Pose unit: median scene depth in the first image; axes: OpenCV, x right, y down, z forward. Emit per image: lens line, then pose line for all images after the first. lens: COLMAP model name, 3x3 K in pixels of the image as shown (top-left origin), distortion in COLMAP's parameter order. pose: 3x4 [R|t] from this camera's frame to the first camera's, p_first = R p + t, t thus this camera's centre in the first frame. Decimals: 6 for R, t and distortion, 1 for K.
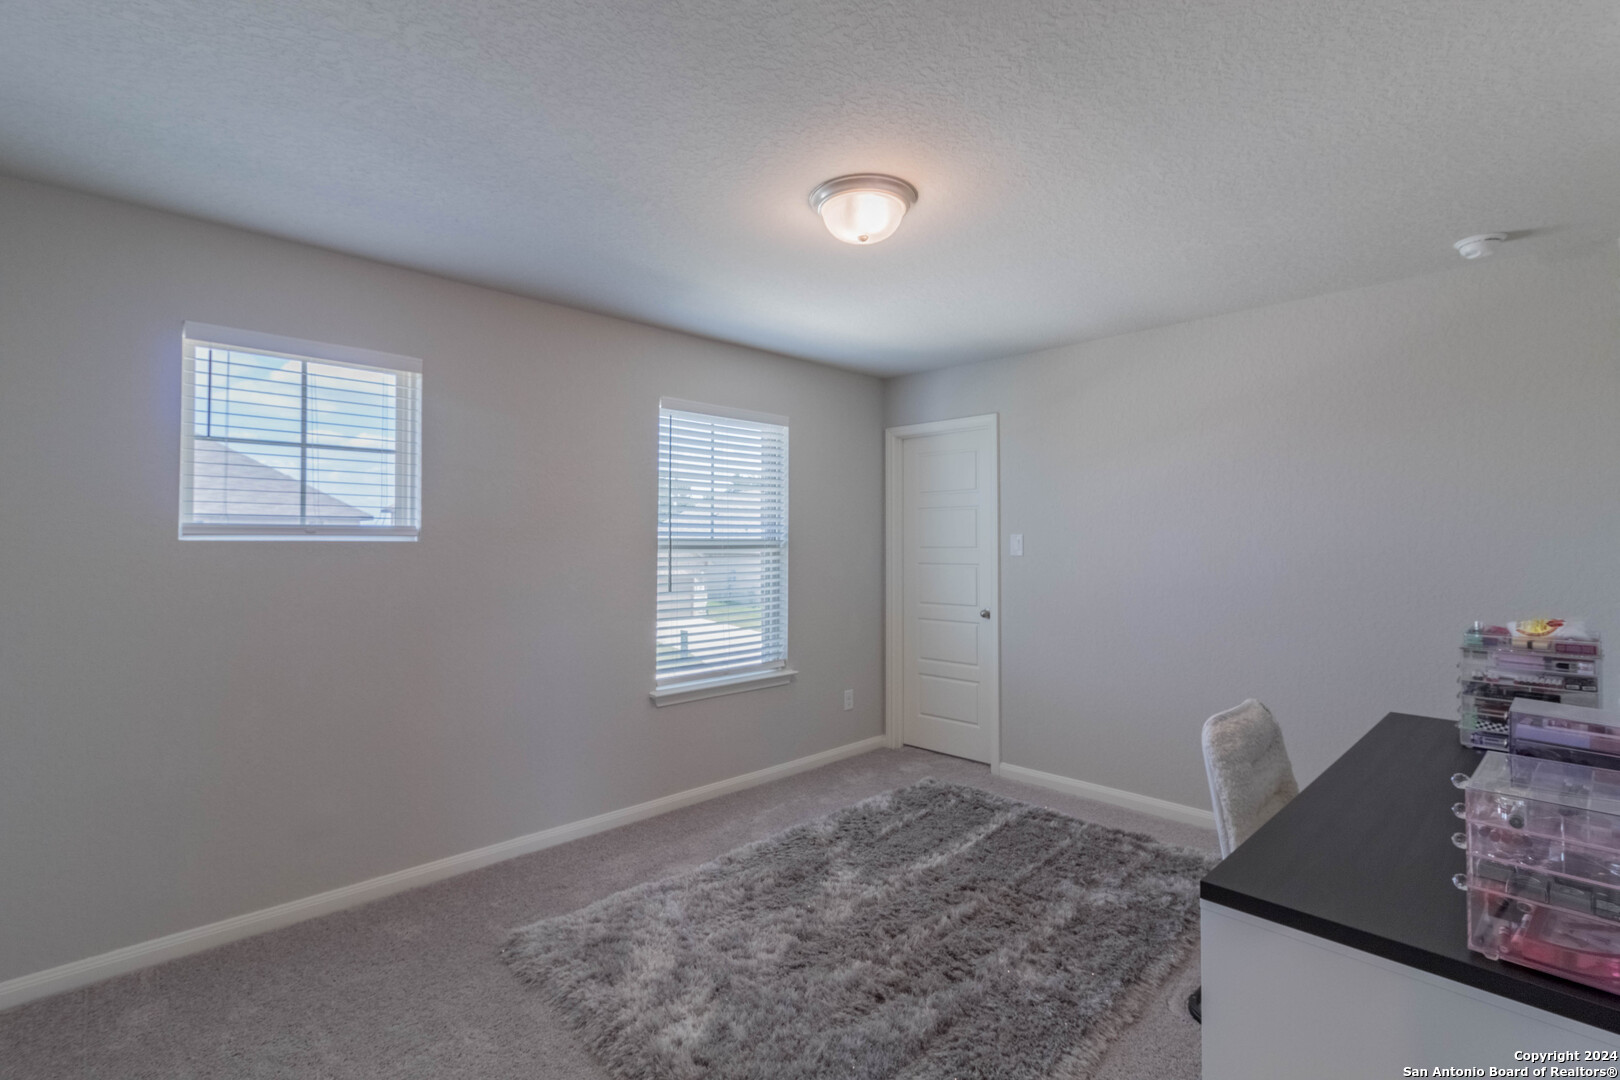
lens RADIAL K [[766.4, 0, 810.4], [0, 766.4, 528.7], [0, 0, 1]] dist [-0.000446, -0.000114]
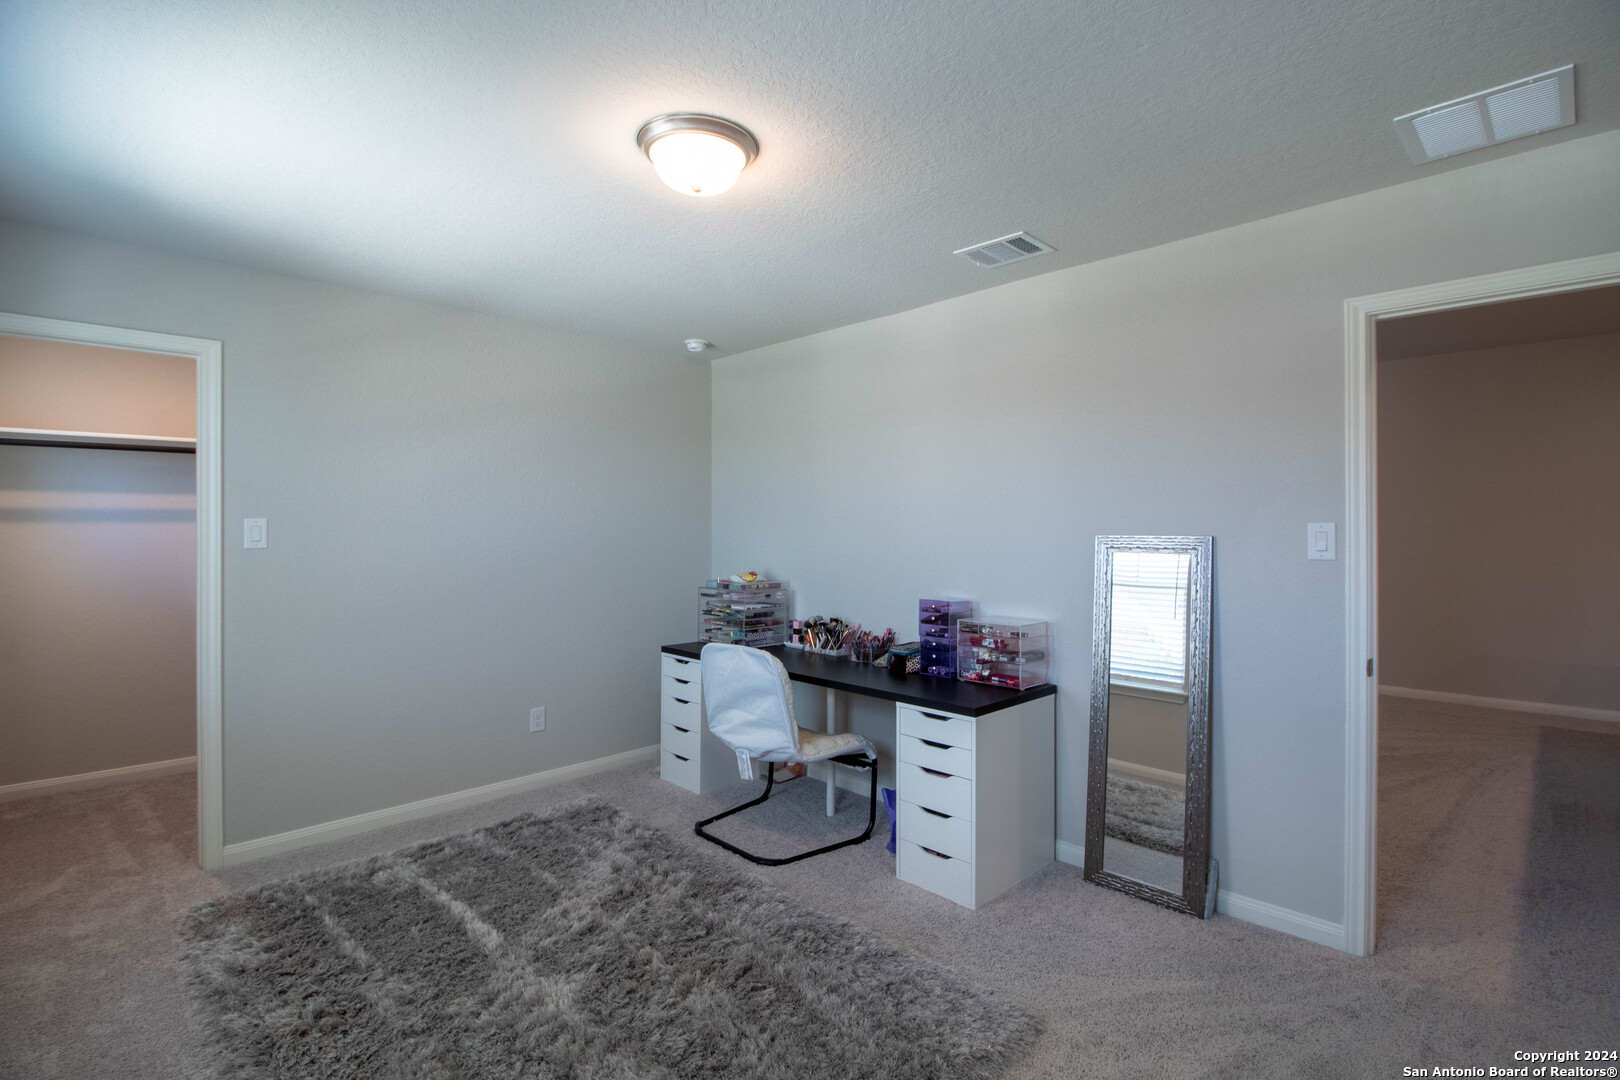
lens RADIAL K [[766.4, 0, 810.4], [0, 766.4, 528.7], [0, 0, 1]] dist [-0.000446, -0.000114]
pose [[-0.011972, 0.006342, 0.999908, -0.530649], [-0.021741, 0.999742, -0.006601, 0.012090], [-0.999692, -0.021818, -0.011831, 0.563764]]
